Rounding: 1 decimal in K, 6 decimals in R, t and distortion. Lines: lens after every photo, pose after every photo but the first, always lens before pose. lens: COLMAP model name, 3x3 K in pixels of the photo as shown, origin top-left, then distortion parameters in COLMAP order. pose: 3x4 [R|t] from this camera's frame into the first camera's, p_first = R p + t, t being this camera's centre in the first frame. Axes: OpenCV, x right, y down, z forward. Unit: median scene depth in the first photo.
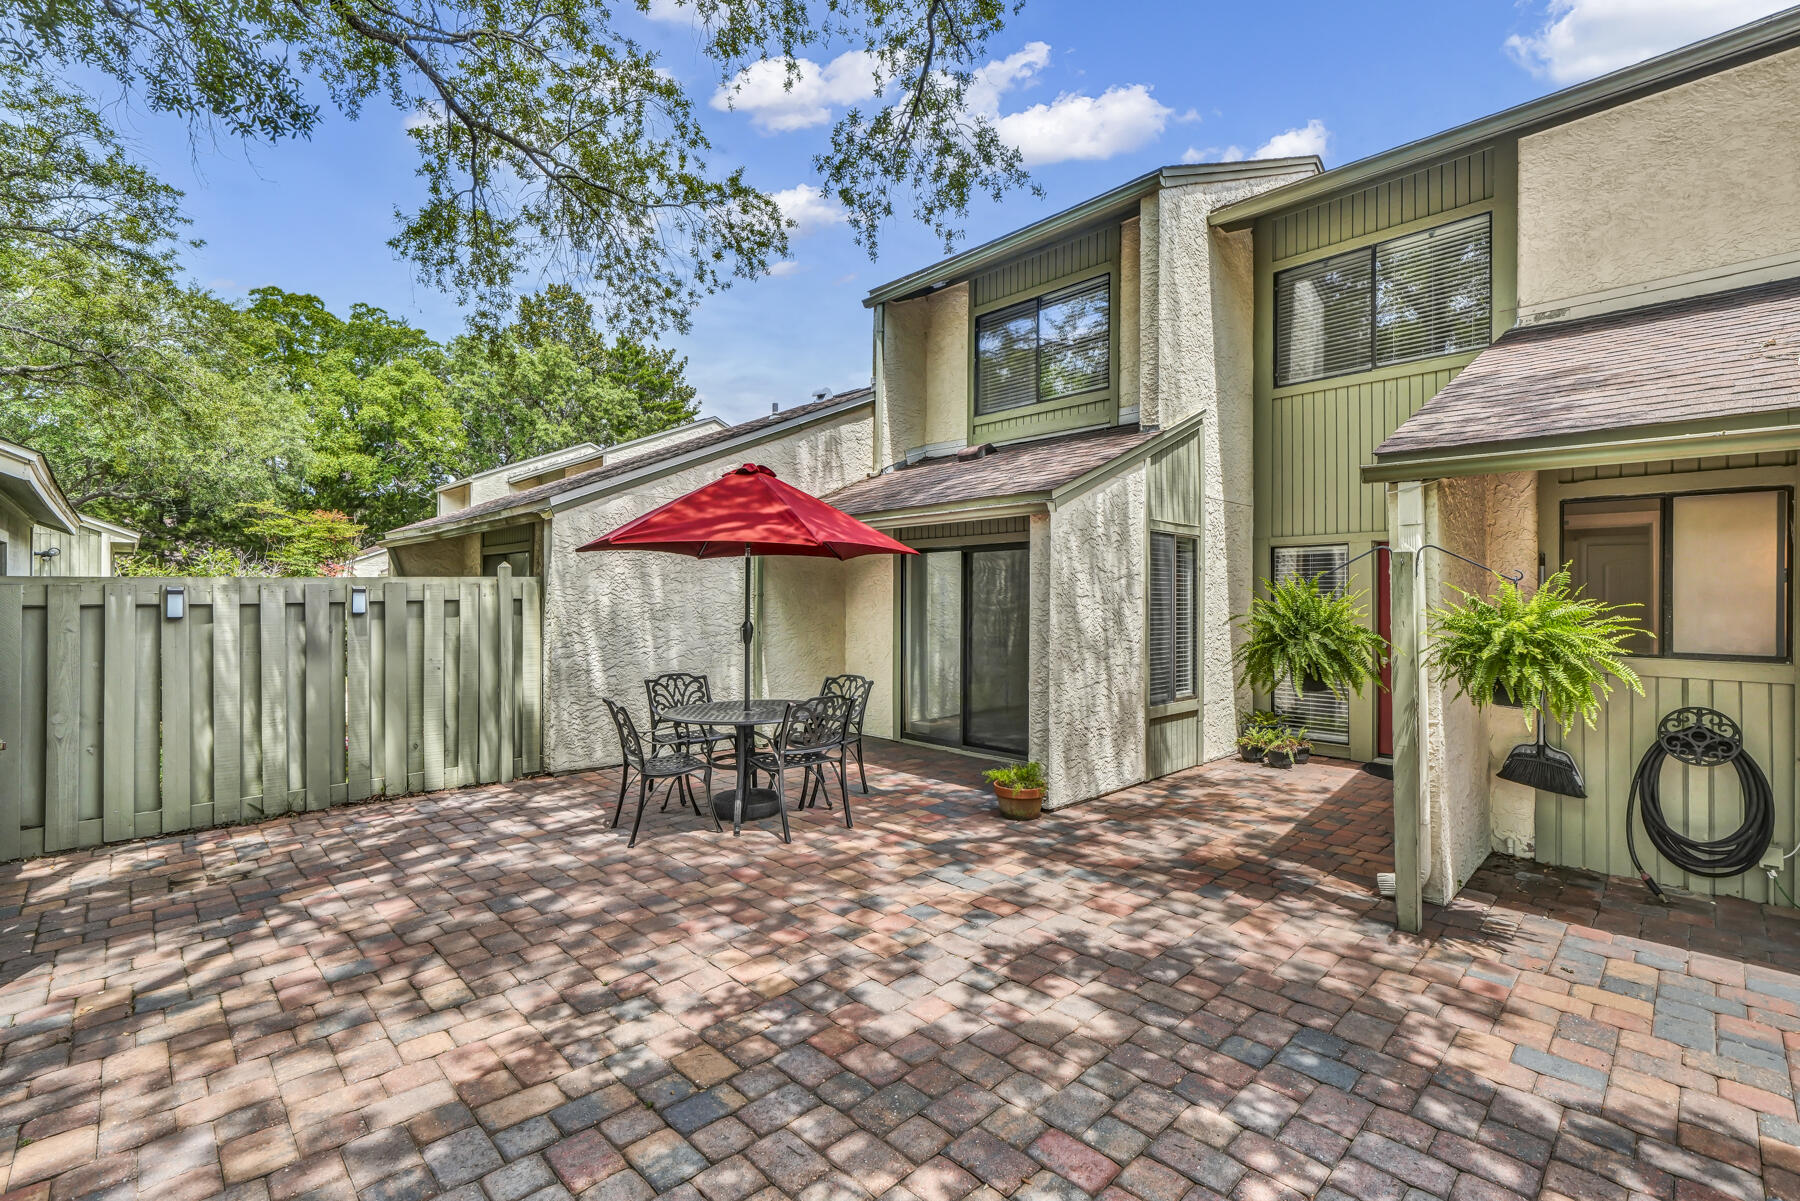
lens RADIAL K [[803.3, 0, 899.0], [0, 803.3, 599.5], [0, 0, 1]] dist [0.002332, 0.000002]
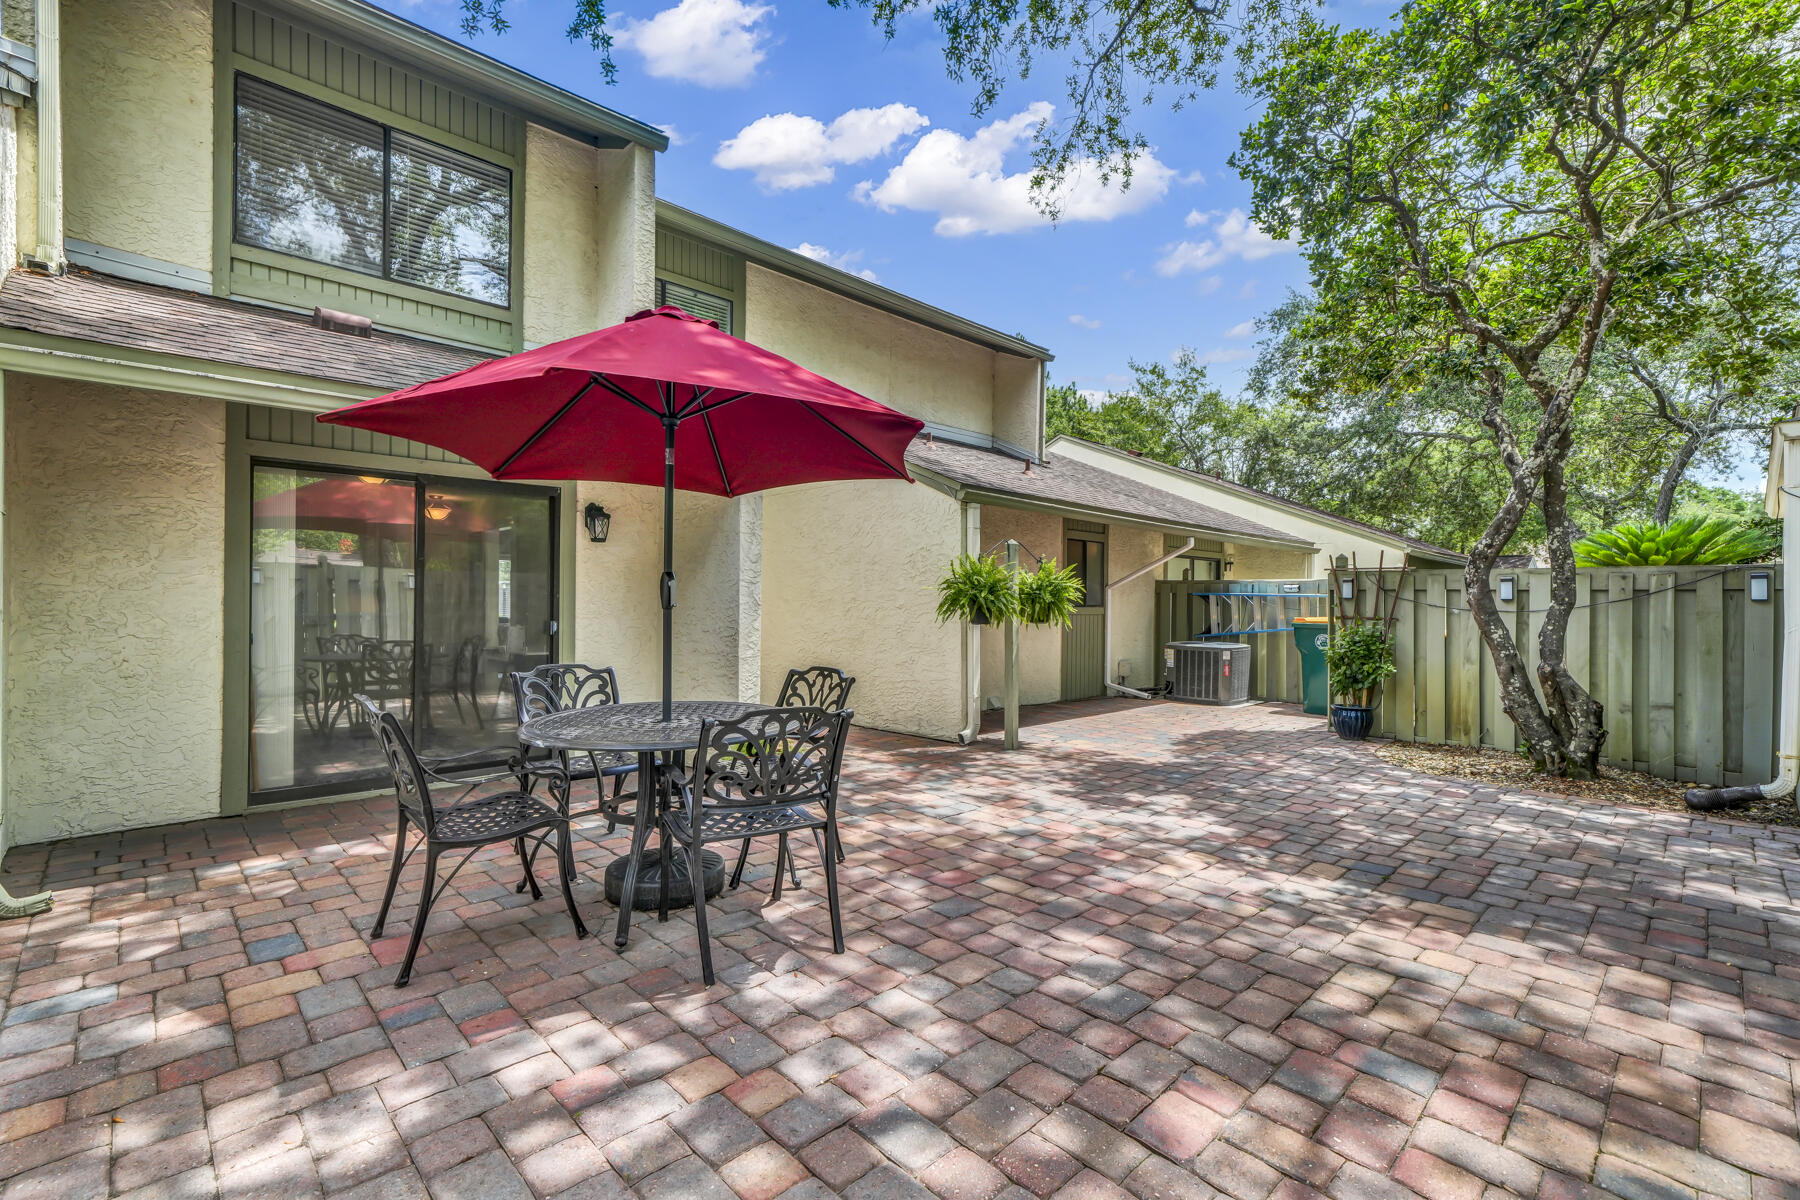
lens RADIAL K [[803.3, 0, 899.0], [0, 803.3, 601.3], [0, 0, 1]] dist [0.002332, 0.000002]
pose [[-0.000294, 0.000010, 1.000000, -1.325015], [-0.003173, 0.999995, -0.000011, 0.083652], [-0.999995, -0.003173, -0.000294, 1.398694]]
